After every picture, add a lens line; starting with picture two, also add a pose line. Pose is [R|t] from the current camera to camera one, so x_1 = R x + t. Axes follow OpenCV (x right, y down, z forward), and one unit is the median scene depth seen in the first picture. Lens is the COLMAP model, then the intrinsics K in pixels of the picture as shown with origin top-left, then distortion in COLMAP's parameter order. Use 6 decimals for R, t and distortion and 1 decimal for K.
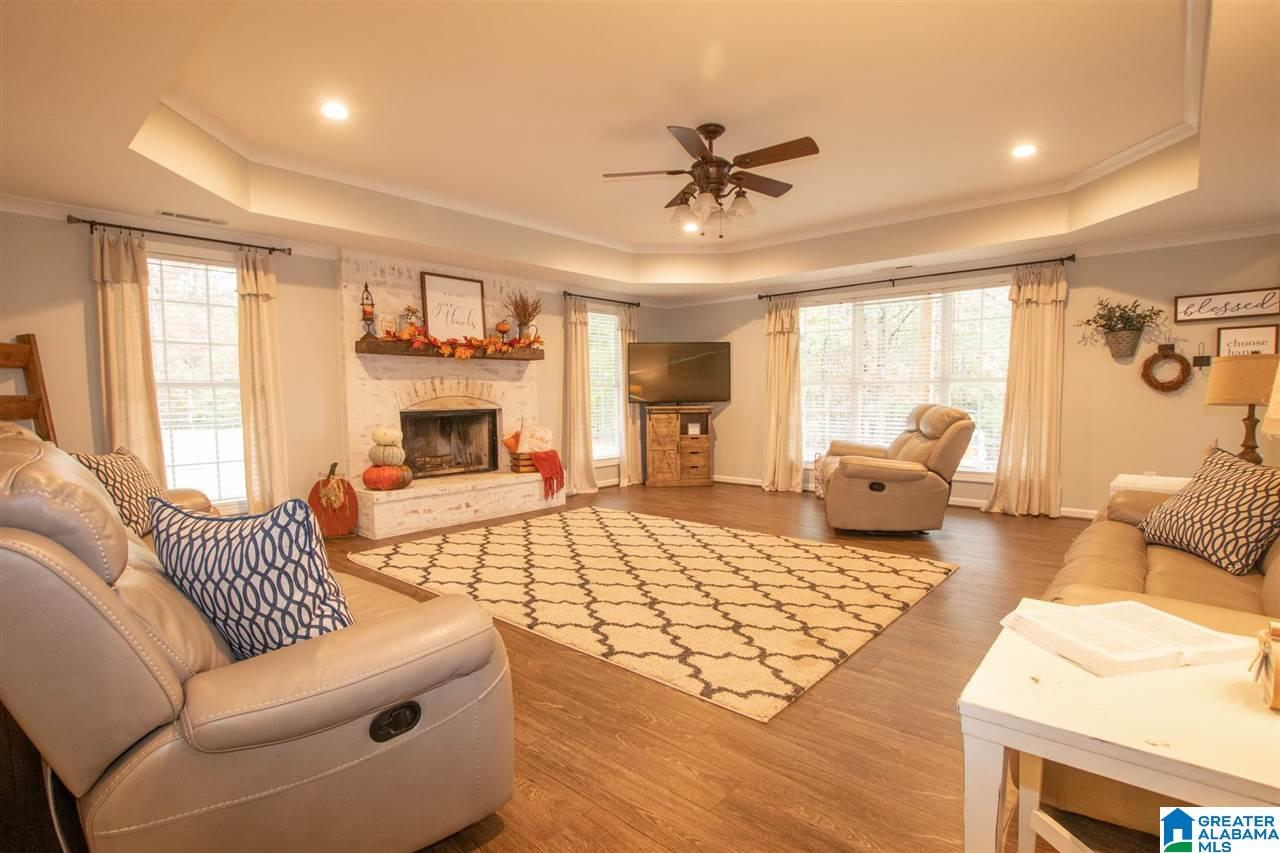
lens RADIAL K [[627.9, 0, 634.1], [0, 627.9, 432.0], [0, 0, 1]] dist [-0.032939, 0.000072]
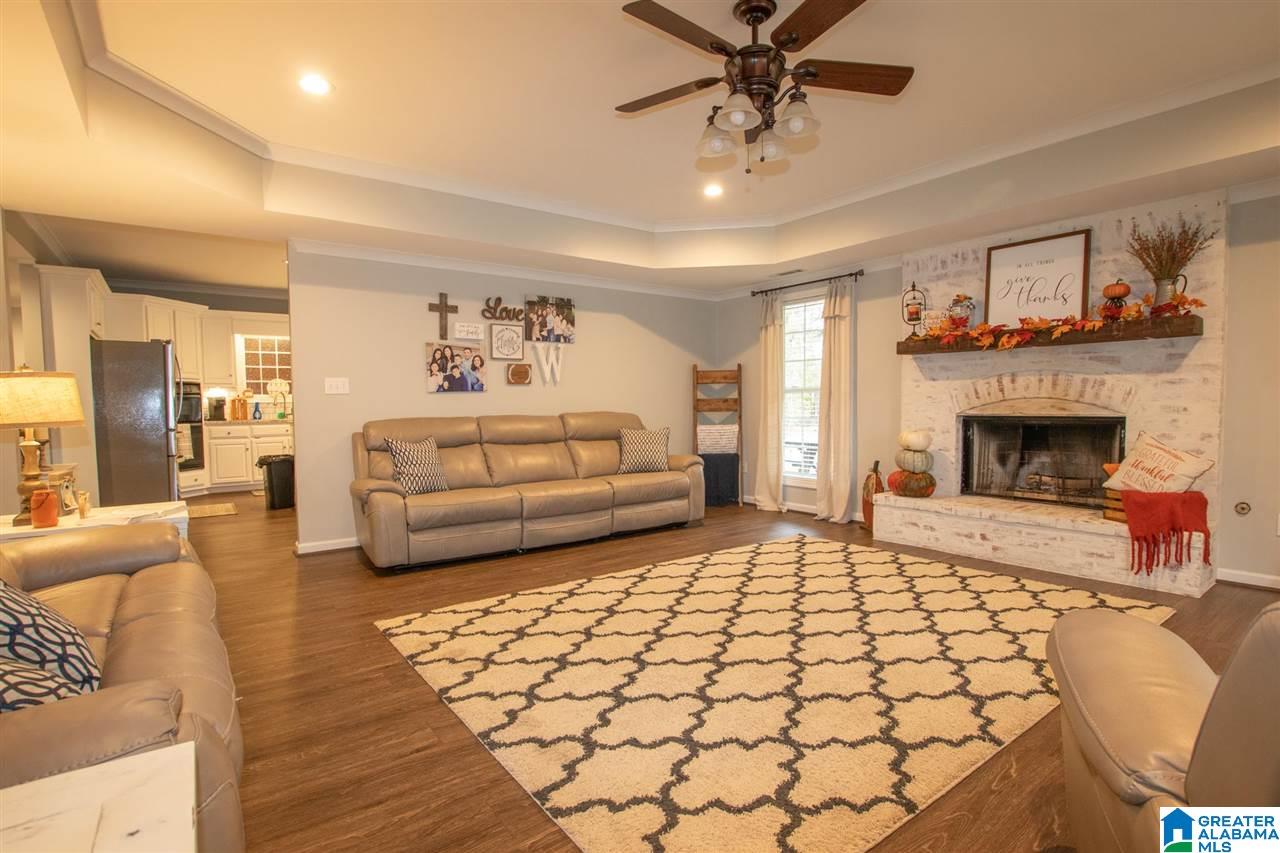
lens RADIAL K [[627.9, 0, 634.1], [0, 627.9, 432.0], [0, 0, 1]] dist [-0.032939, 0.000072]
pose [[-0.218127, 0.056895, -0.974261, 0.593771], [-0.043780, 0.996724, 0.068009, -0.049454], [0.974938, 0.057488, -0.214921, 0.748000]]
